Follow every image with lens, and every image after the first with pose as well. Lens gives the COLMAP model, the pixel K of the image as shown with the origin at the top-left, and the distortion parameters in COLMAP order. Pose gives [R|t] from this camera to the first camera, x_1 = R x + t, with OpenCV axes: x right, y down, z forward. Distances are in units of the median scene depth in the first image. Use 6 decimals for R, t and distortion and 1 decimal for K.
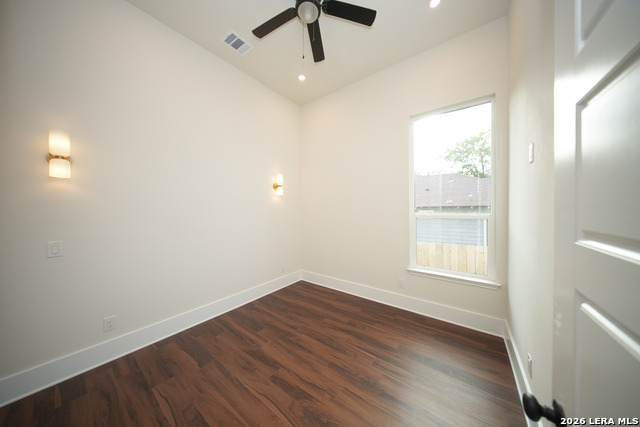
lens RADIAL K [[191.6, 0, 324.2], [0, 191.6, 204.8], [0, 0, 1]] dist [0.000173, -0.000087]
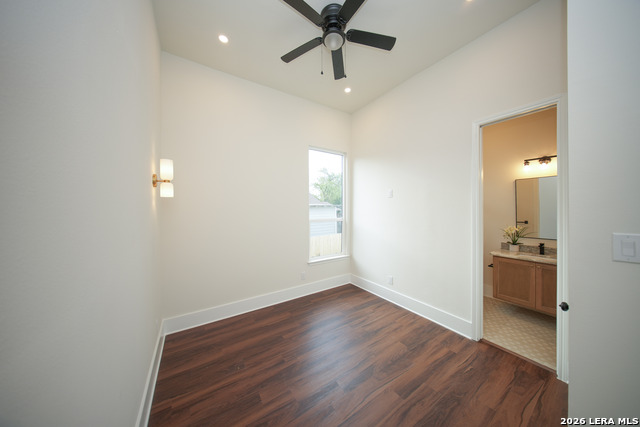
lens RADIAL K [[191.6, 0, 324.2], [0, 191.6, 204.8], [0, 0, 1]] dist [0.000173, -0.000087]
pose [[0.358314, 0.027665, 0.933191, -0.793966], [-0.012070, 0.999615, -0.025000, -0.024478], [-0.933523, -0.002306, 0.358509, 0.469134]]
